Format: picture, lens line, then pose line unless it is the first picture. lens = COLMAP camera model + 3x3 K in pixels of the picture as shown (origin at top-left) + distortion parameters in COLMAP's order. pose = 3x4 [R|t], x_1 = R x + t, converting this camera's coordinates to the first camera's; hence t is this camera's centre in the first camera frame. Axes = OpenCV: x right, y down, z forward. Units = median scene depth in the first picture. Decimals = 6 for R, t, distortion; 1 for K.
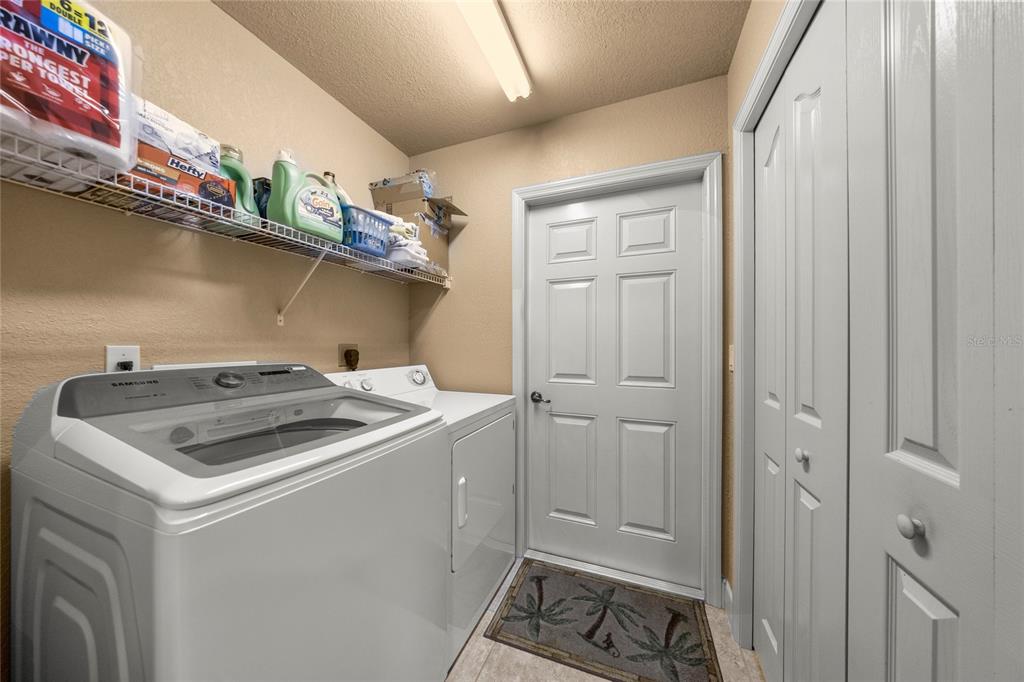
lens RADIAL K [[327.8, 0, 513.9], [0, 327.8, 344.5], [0, 0, 1]] dist [0.000174, 0.000000]
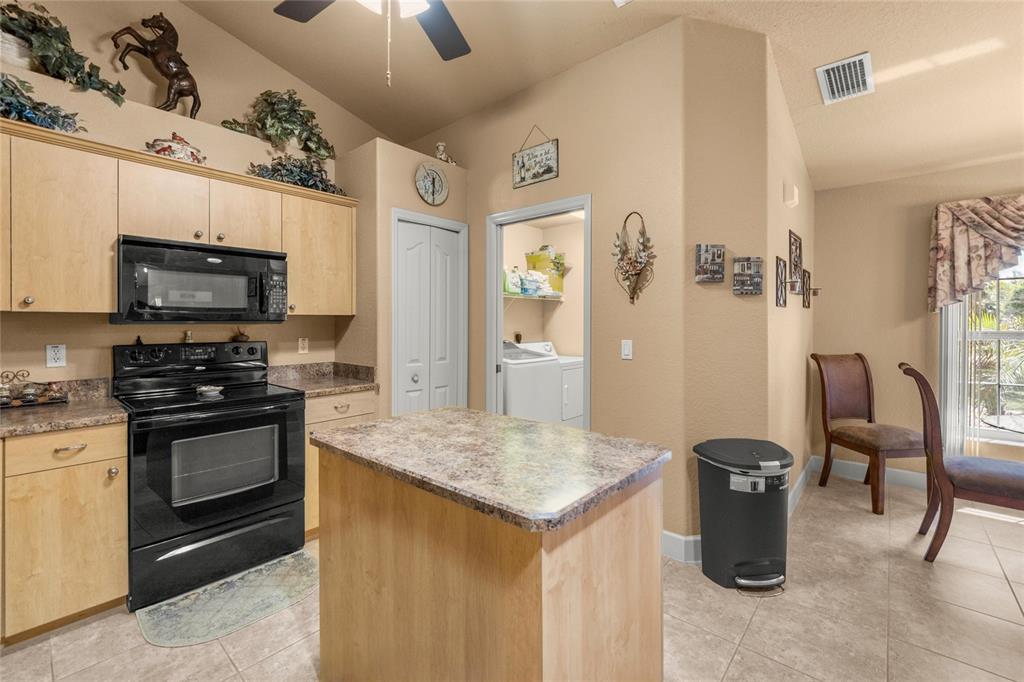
lens RADIAL K [[440.7, 0, 513.2], [0, 440.7, 324.7], [0, 0, 1]] dist [-0.005245, -0.000531]
pose [[0.945515, 0.003068, -0.325564, 0.457528], [0.000145, 0.999952, 0.009846, -0.084398], [0.325579, -0.009357, 0.945469, -1.917085]]
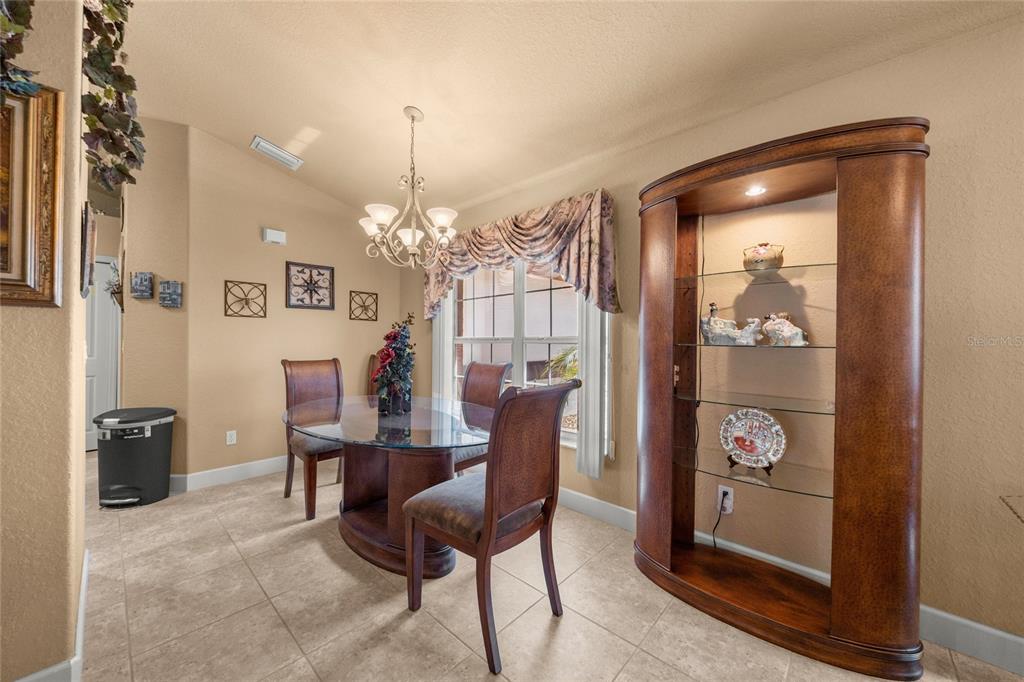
lens RADIAL K [[365.3, 0, 512.8], [0, 365.3, 340.1], [0, 0, 1]] dist [0.002833, -0.000121]
pose [[0.931337, 0.005840, -0.364111, 3.001300], [-0.005321, 0.999983, 0.002428, -0.020821], [0.364119, -0.000323, 0.931353, -1.284001]]
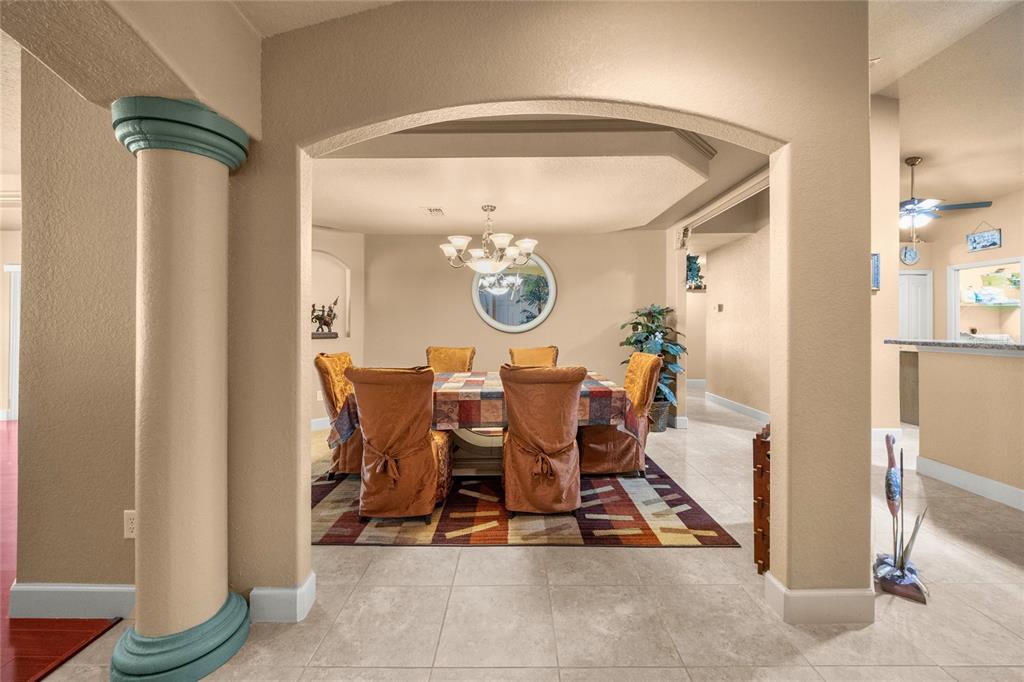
lens RADIAL K [[403.6, 0, 513.1], [0, 403.6, 320.3], [0, 0, 1]] dist [-0.000542, 0.000094]
pose [[0.379576, -0.006967, -0.925134, 1.638033], [0.000671, 0.999973, -0.007255, -0.047653], [0.925160, 0.002133, 0.379571, -5.267863]]
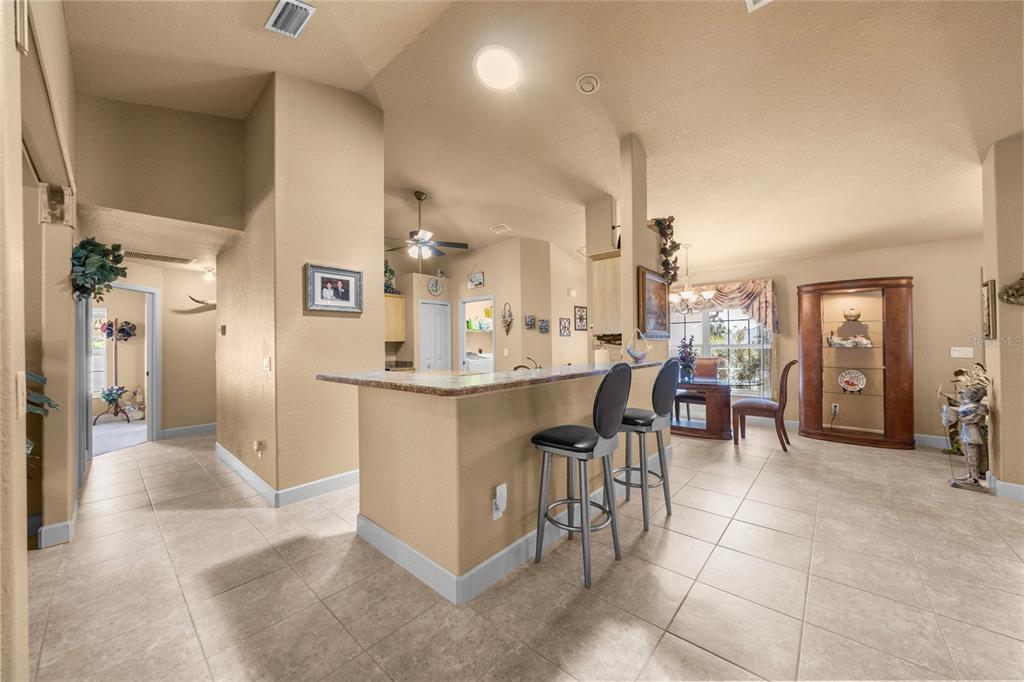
lens RADIAL K [[365.3, 0, 510.9], [0, 365.3, 341.1], [0, 0, 1]] dist [0.002833, -0.000121]
pose [[0.943871, -0.013326, -0.330045, 1.625120], [0.012591, 0.999911, -0.004363, -0.076944], [0.330073, -0.000038, 0.943955, -3.763625]]
